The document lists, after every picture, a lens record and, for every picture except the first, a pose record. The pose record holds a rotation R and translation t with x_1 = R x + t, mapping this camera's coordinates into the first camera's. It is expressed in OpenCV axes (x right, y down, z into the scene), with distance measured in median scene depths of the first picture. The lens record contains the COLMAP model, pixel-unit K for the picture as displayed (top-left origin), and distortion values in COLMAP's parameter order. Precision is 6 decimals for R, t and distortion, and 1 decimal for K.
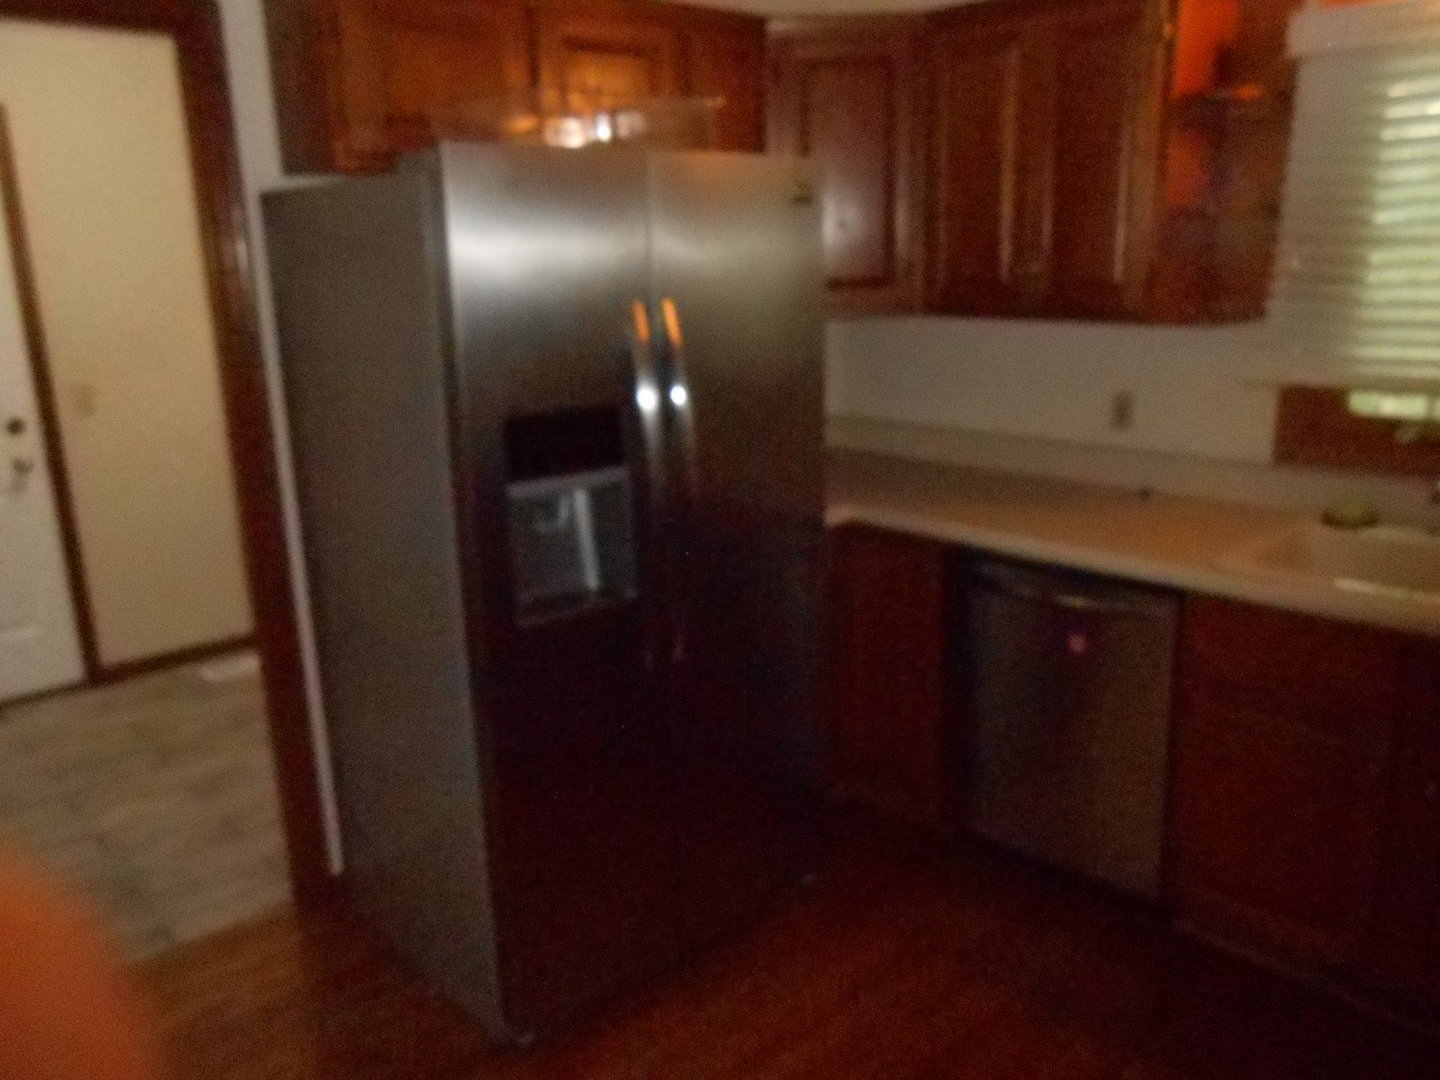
lens RADIAL K [[1131.4, 0, 720.6], [0, 1131.4, 546.0], [0, 0, 1]] dist [-0.024258, 0.043439]
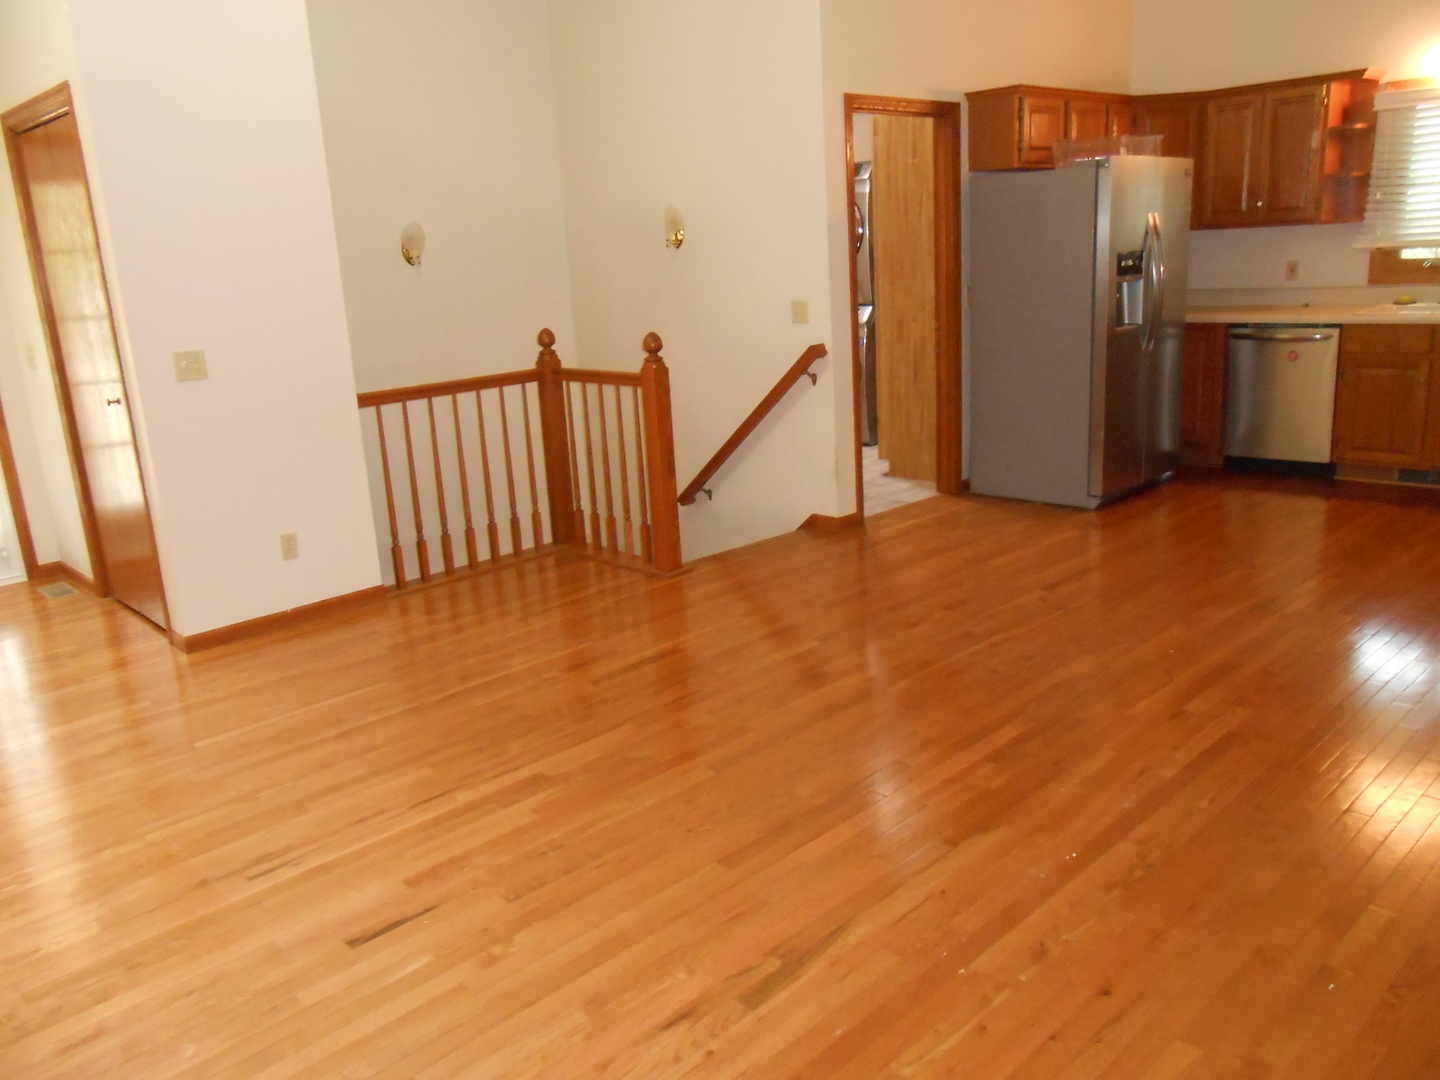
lens RADIAL K [[1131.4, 0, 739.1], [0, 1131.4, 557.0], [0, 0, 1]] dist [-0.024258, 0.043439]
pose [[0.998835, -0.038030, 0.029704, -0.943611], [0.037830, 0.999258, 0.007278, 0.445915], [-0.029959, -0.006146, 0.999532, -1.356865]]
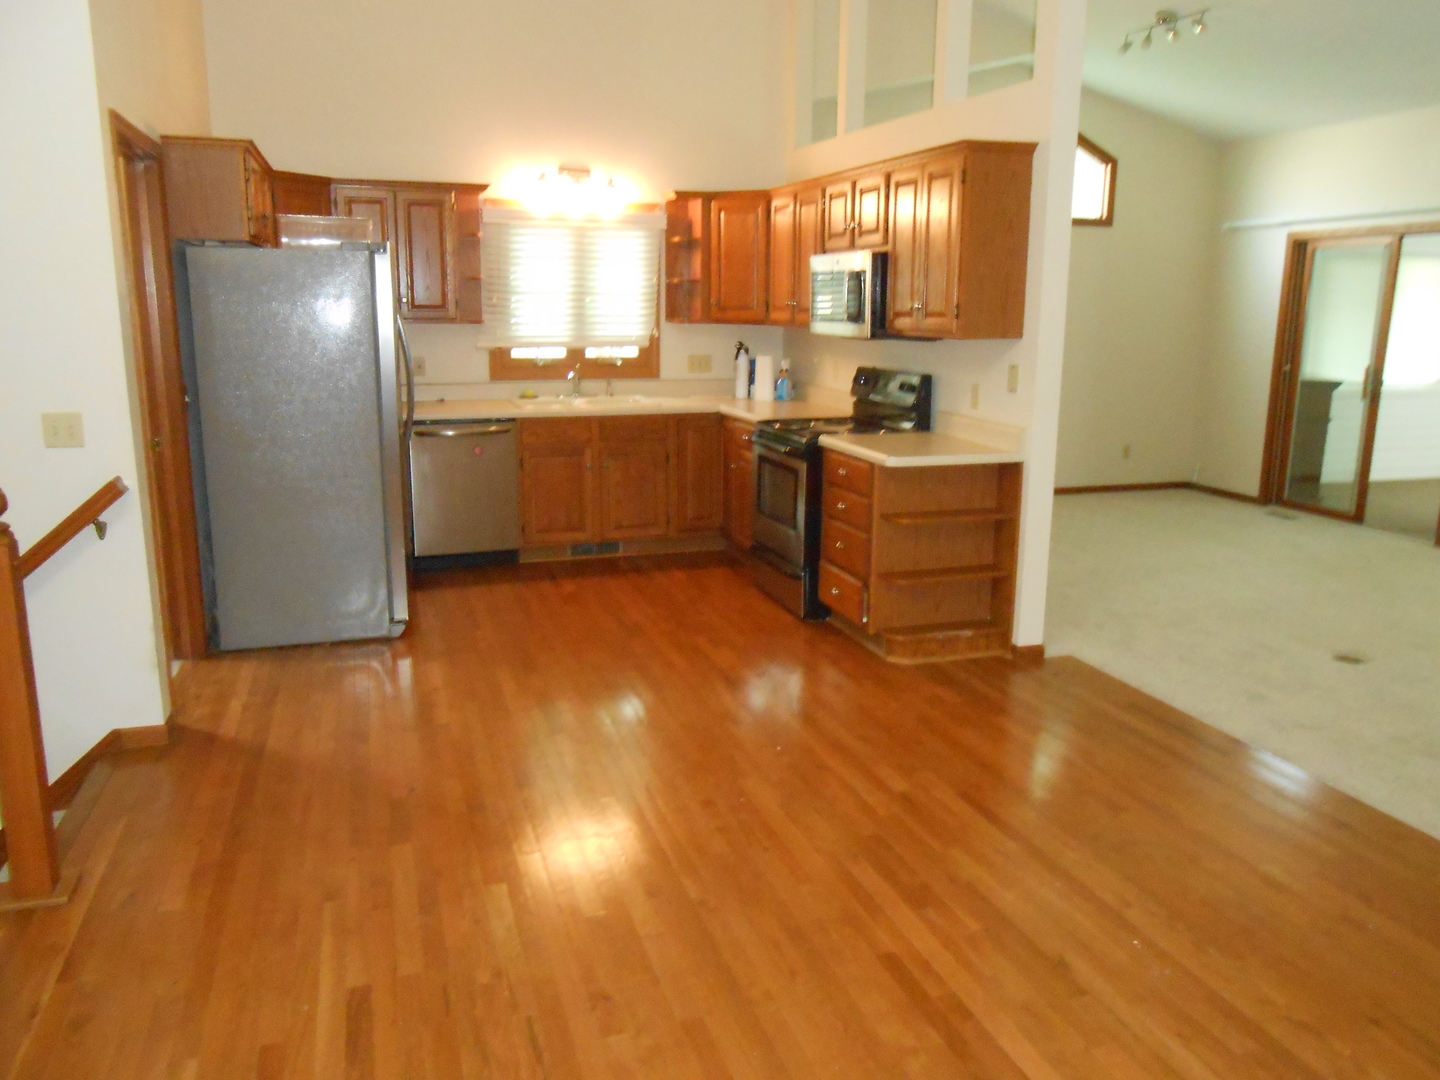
lens RADIAL K [[1131.4, 0, 722.0], [0, 1131.4, 555.4], [0, 0, 1]] dist [-0.024258, 0.043439]
pose [[0.405751, -0.173371, 0.897390, -1.691579], [0.214277, 0.972525, 0.091002, 0.193890], [-0.888511, 0.155366, 0.431753, -0.488253]]
